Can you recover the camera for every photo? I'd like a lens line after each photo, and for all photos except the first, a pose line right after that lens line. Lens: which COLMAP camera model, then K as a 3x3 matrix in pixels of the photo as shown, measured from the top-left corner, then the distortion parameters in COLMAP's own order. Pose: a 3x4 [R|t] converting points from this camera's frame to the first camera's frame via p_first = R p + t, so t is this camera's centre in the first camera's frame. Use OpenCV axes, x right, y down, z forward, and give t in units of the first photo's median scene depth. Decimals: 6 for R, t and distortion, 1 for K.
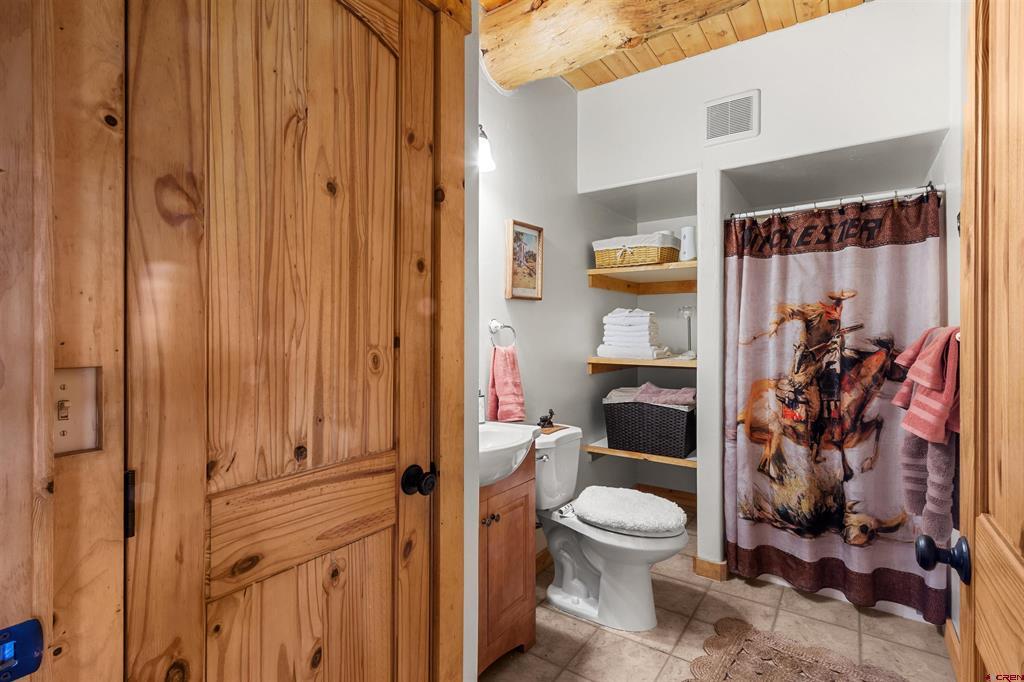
lens RADIAL K [[489.5, 0, 501.5], [0, 489.5, 333.8], [0, 0, 1]] dist [0.009367, -0.002627]
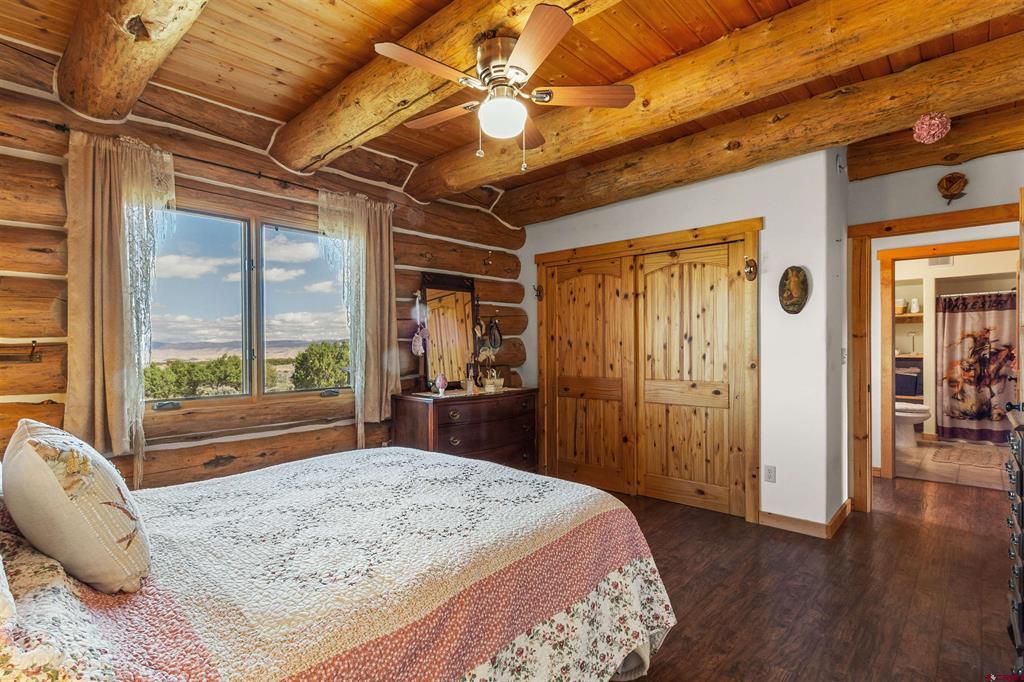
lens RADIAL K [[489.5, 0, 523.0], [0, 489.5, 349.3], [0, 0, 1]] dist [0.009367, -0.002627]
pose [[0.992414, -0.002236, -0.122924, -1.423356], [0.002406, 0.999996, 0.001234, 0.023391], [0.122921, -0.001520, 0.992415, -1.872140]]
